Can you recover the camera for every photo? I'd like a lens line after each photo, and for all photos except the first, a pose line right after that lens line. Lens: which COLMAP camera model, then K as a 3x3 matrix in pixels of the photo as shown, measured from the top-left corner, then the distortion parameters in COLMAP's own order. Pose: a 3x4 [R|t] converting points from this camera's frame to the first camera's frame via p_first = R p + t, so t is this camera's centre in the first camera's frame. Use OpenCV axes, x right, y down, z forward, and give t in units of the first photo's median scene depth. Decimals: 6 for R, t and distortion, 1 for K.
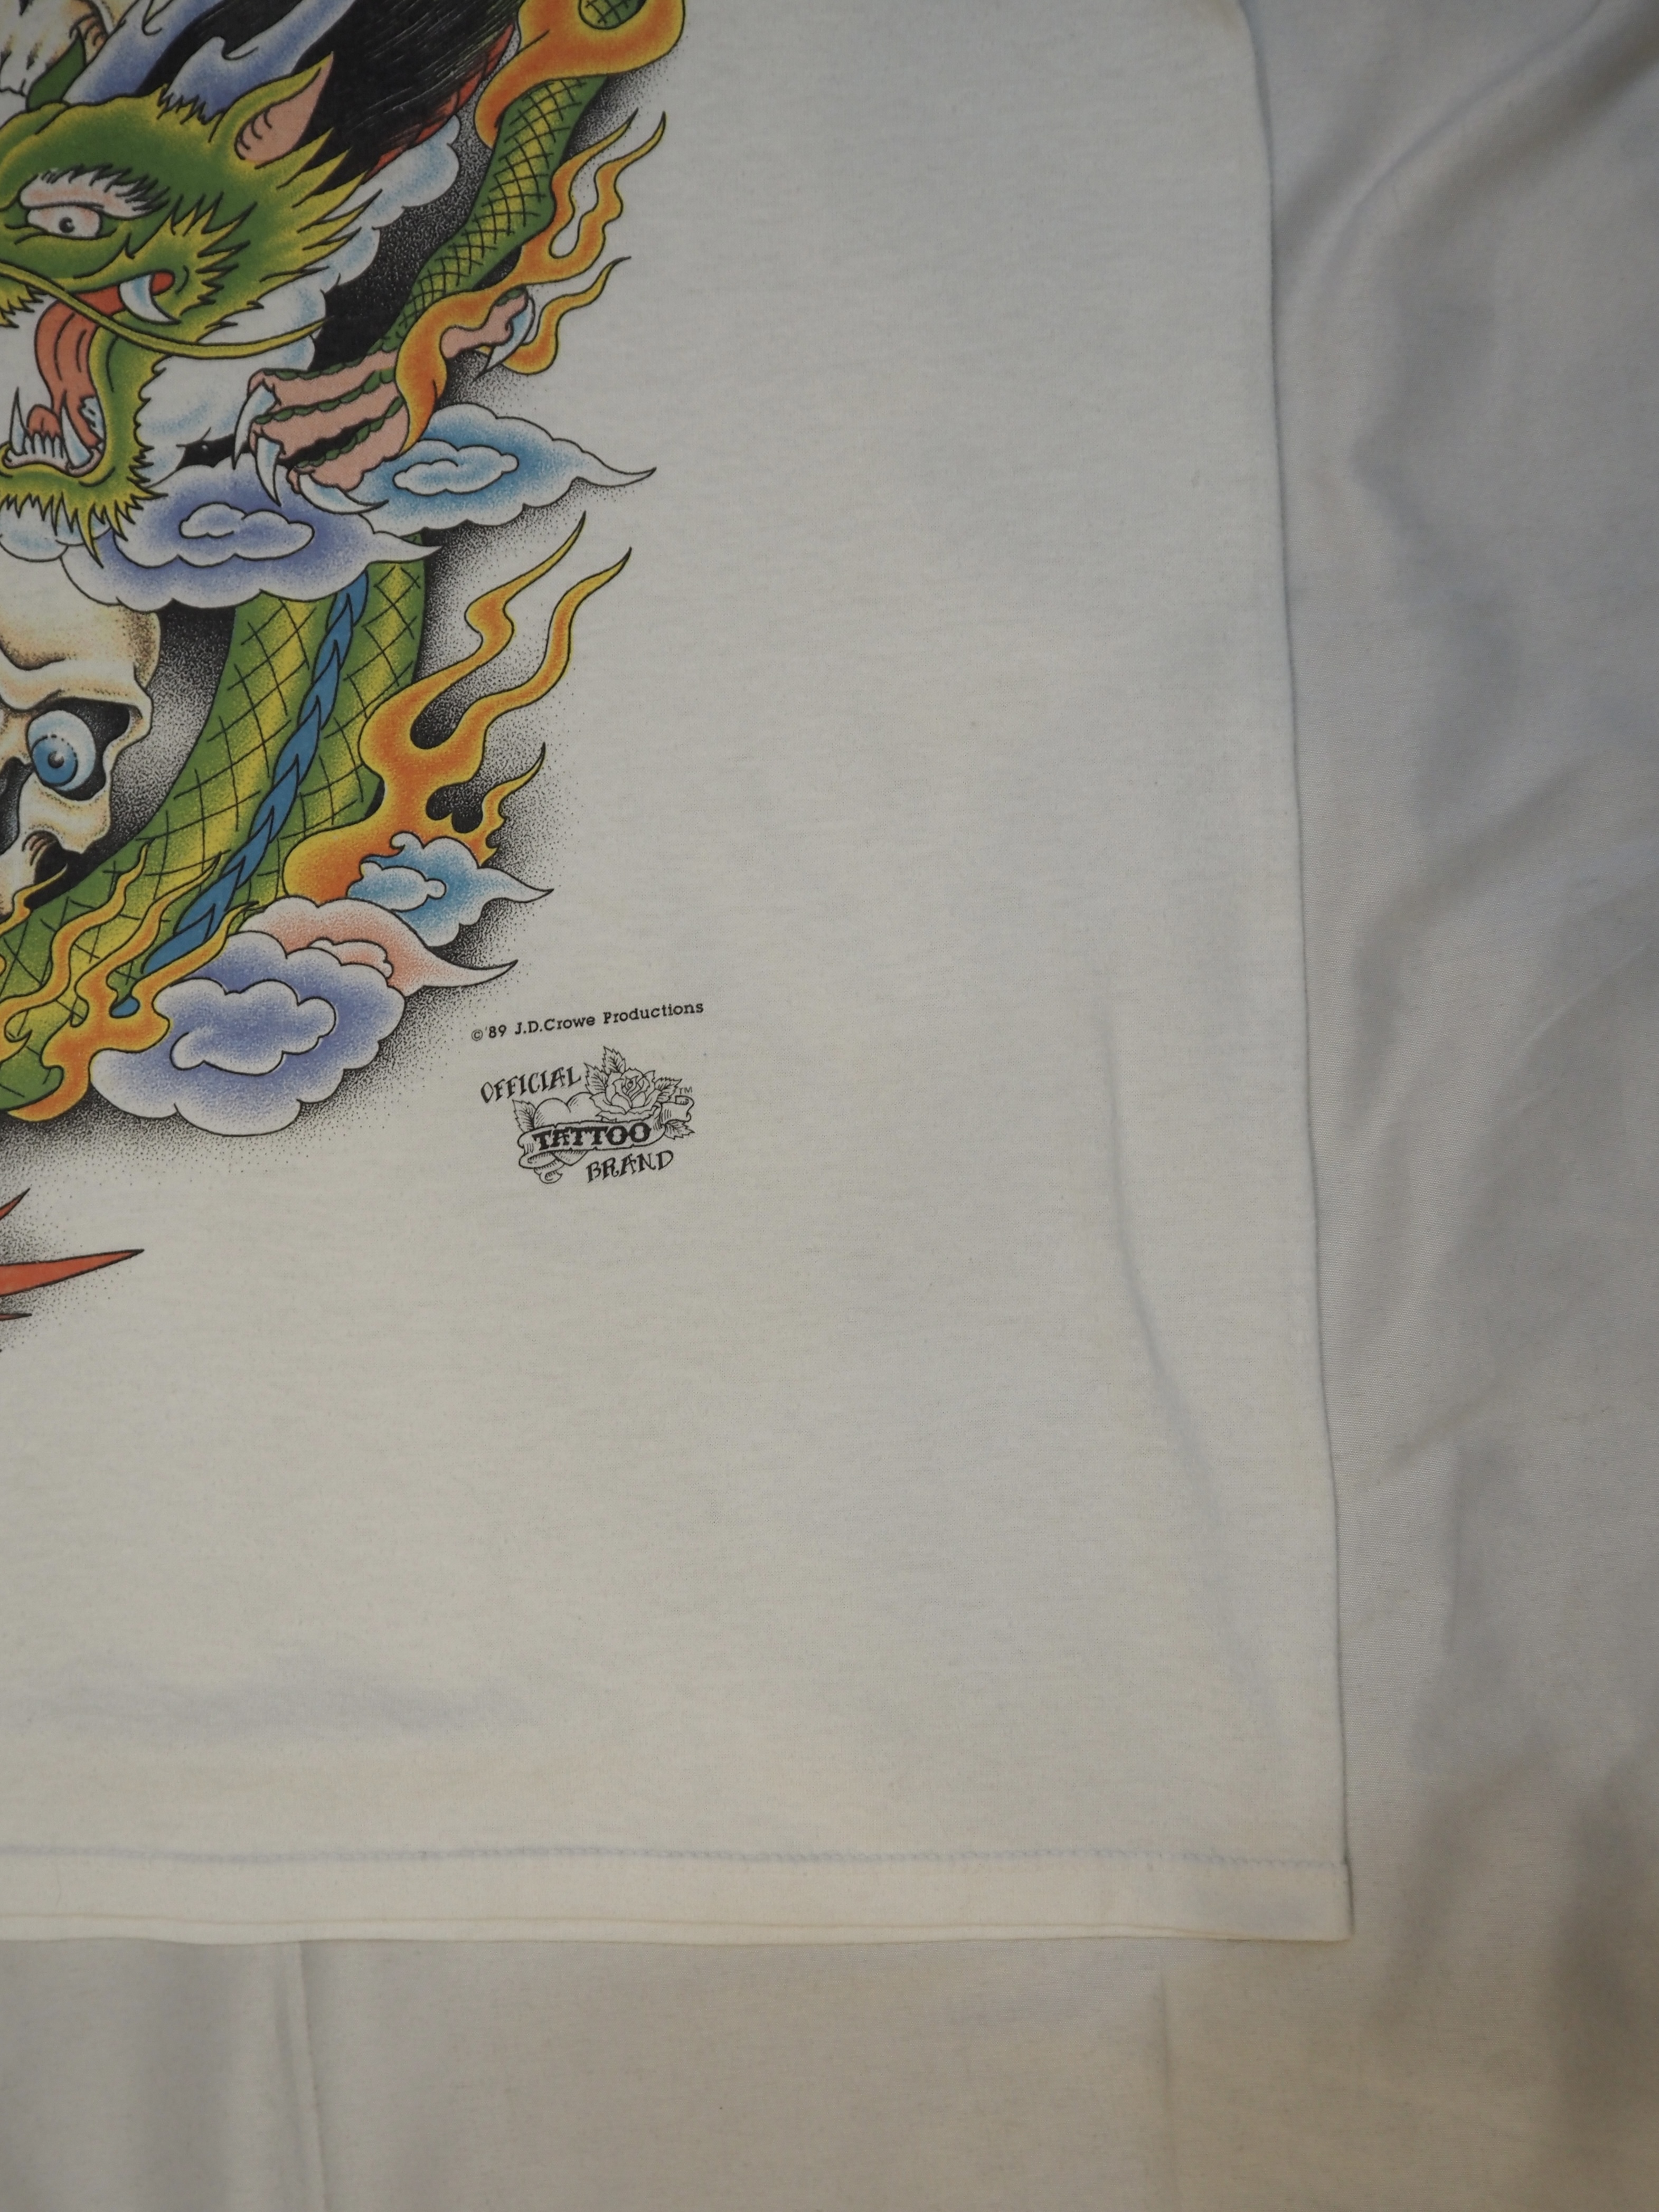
lens RADIAL K [[2204.4, 0, 806.2], [0, 2204.4, 1289.3], [0, 0, 1]] dist [-0.043380, 0.018045]
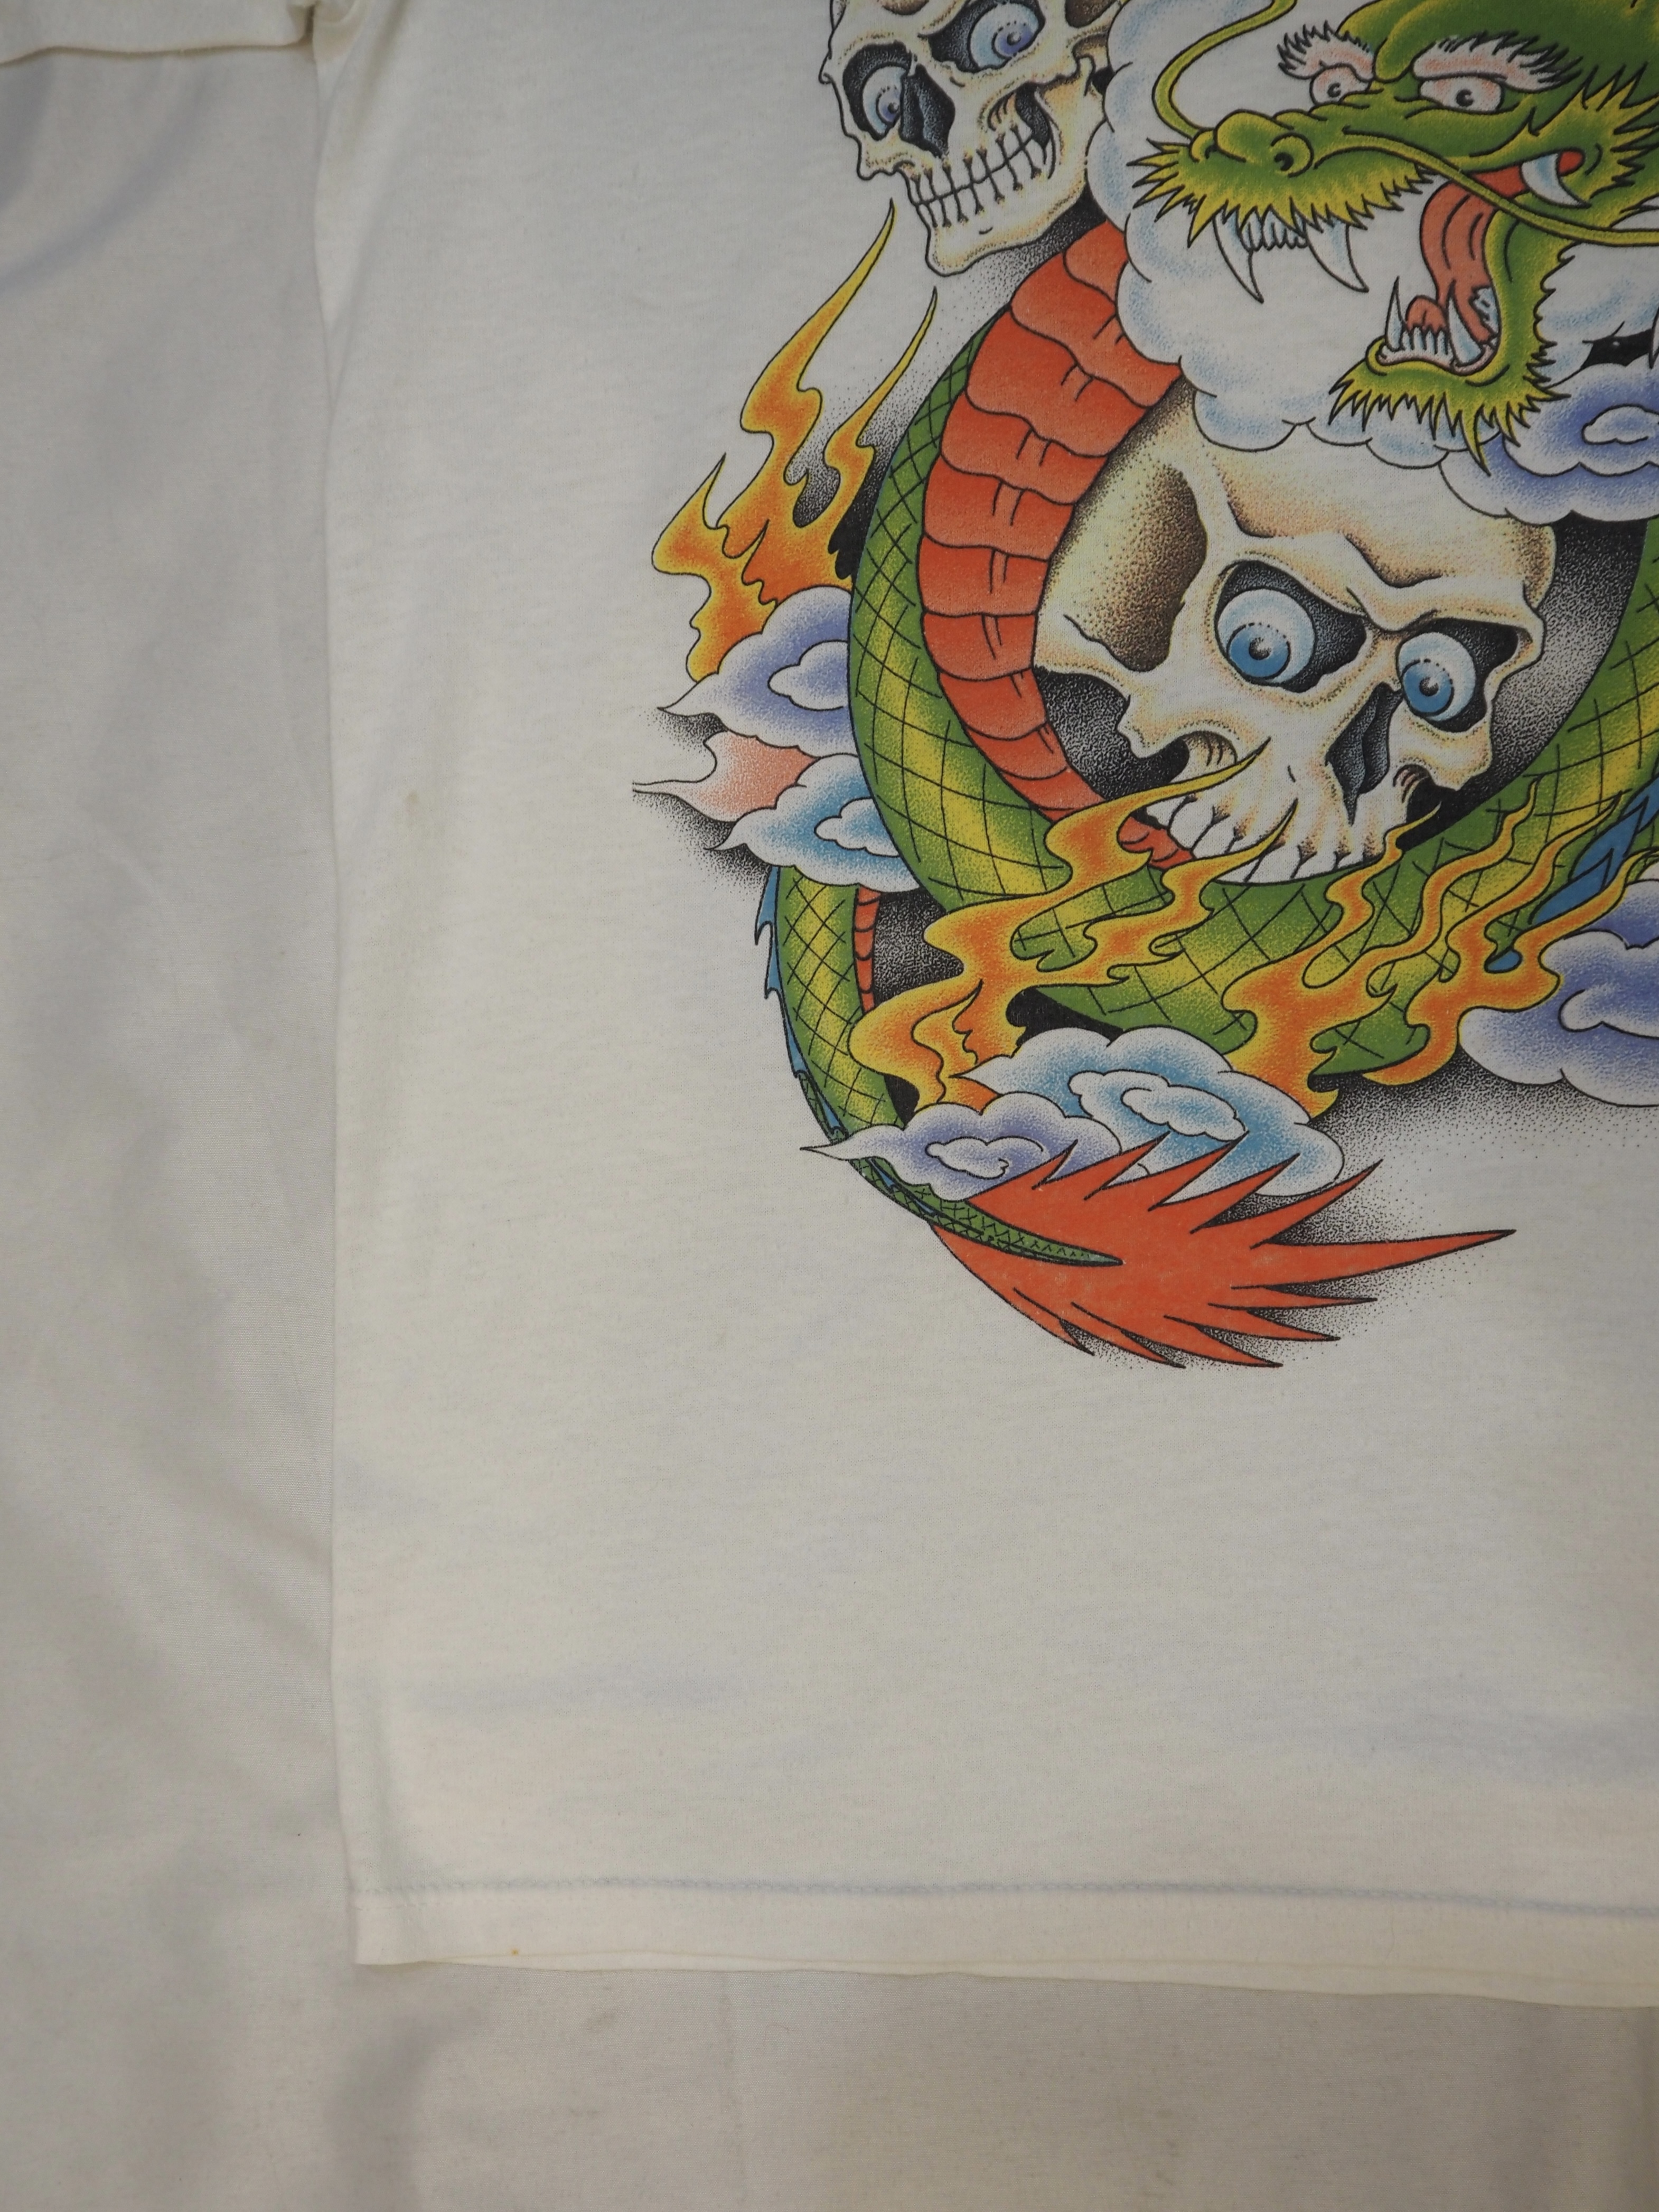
lens RADIAL K [[2204.2, 0, 806.2], [0, 2204.2, 1289.3], [0, 0, 1]] dist [-0.043380, 0.018045]
pose [[0.997092, 0.025506, -0.071811, -0.530767], [-0.026205, 0.999618, -0.008811, 0.021878], [0.071559, 0.010667, 0.997379, 0.082056]]
